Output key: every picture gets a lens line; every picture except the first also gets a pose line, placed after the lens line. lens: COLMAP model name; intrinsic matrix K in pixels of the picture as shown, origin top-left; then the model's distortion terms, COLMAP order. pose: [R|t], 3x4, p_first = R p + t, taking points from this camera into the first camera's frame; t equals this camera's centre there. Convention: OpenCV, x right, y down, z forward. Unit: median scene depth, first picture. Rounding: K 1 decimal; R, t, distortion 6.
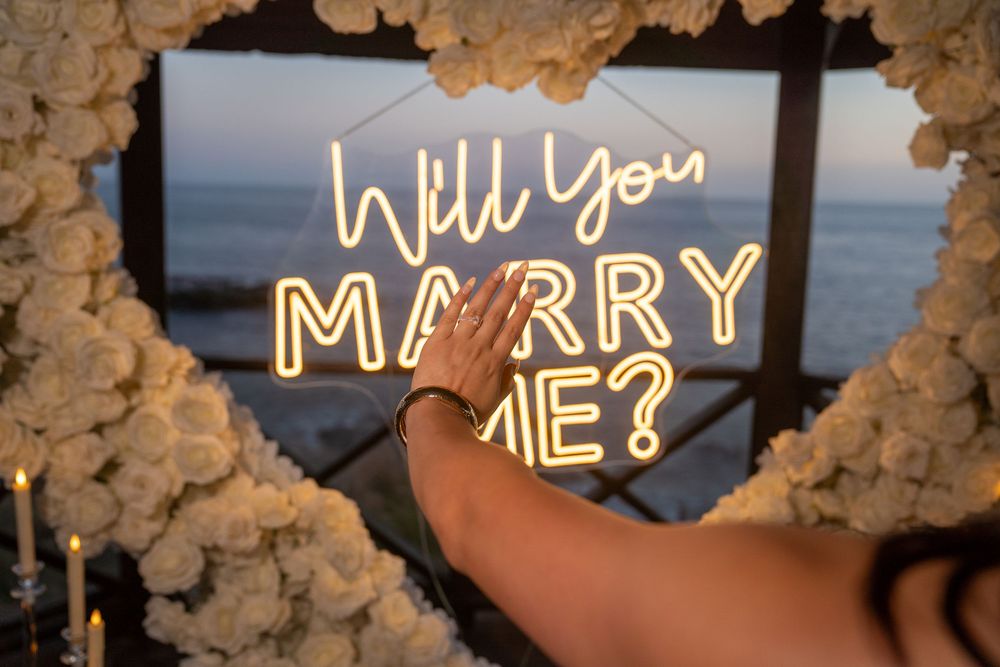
lens RADIAL K [[964.4, 0, 502.2], [0, 964.4, 326.8], [0, 0, 1]] dist [0.023321, 0.000000]
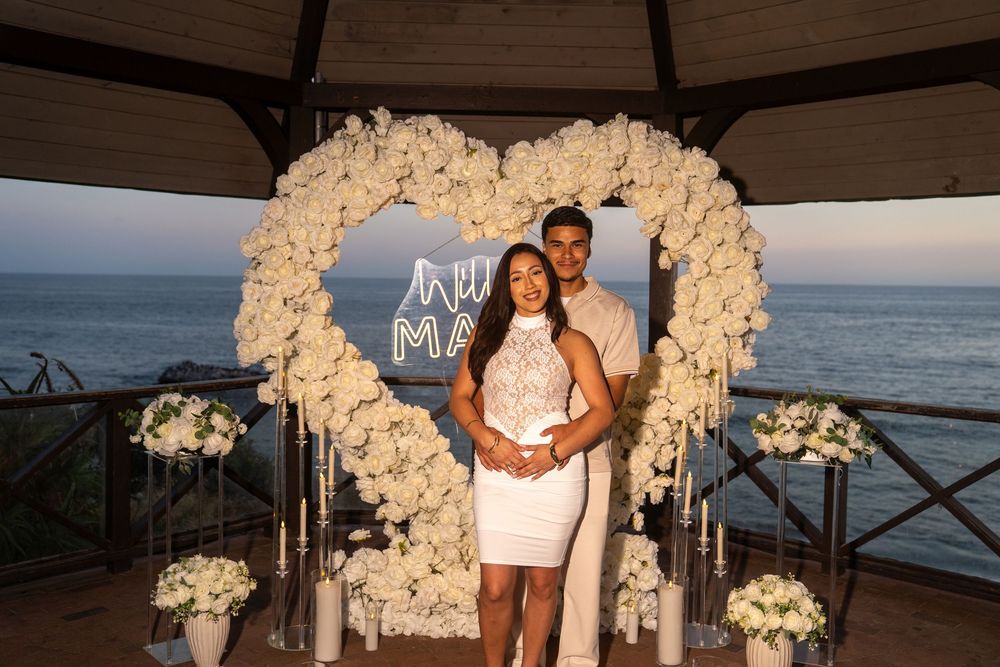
lens RADIAL K [[964.4, 0, 496.1], [0, 964.4, 324.3], [0, 0, 1]] dist [0.023321, 0.000000]
pose [[0.999470, -0.013556, -0.029584, 0.082647], [0.010559, 0.995010, -0.099220, 0.199757], [0.030781, 0.098855, 0.994626, -1.332446]]
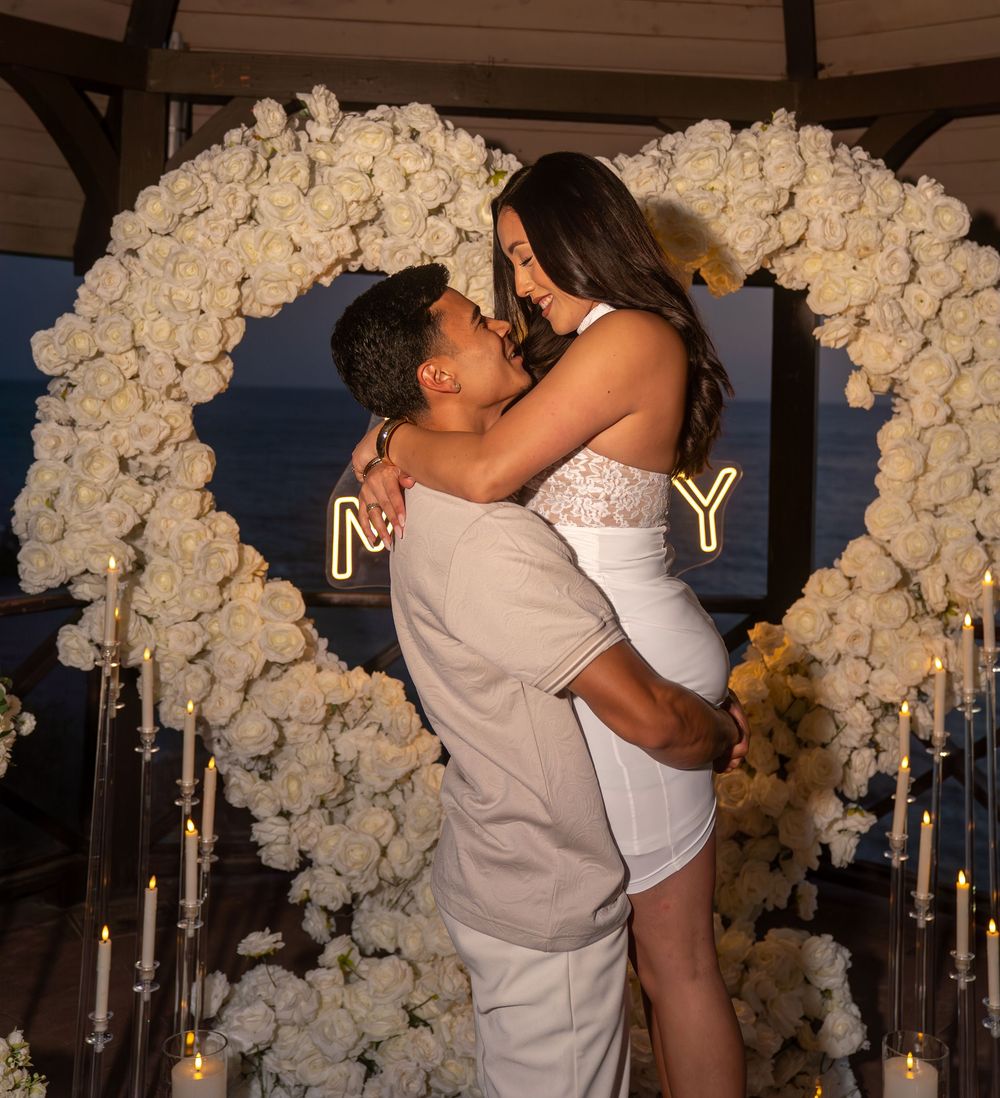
lens RADIAL K [[1488.4, 0, 492.6], [0, 1488.4, 349.7], [0, 0, 1]] dist [0.043734, 0.000000]
pose [[0.999385, 0.000542, 0.035058, -0.102848], [0.005393, 0.985604, -0.168984, 0.085360], [-0.034645, 0.169070, 0.984995, -0.867753]]
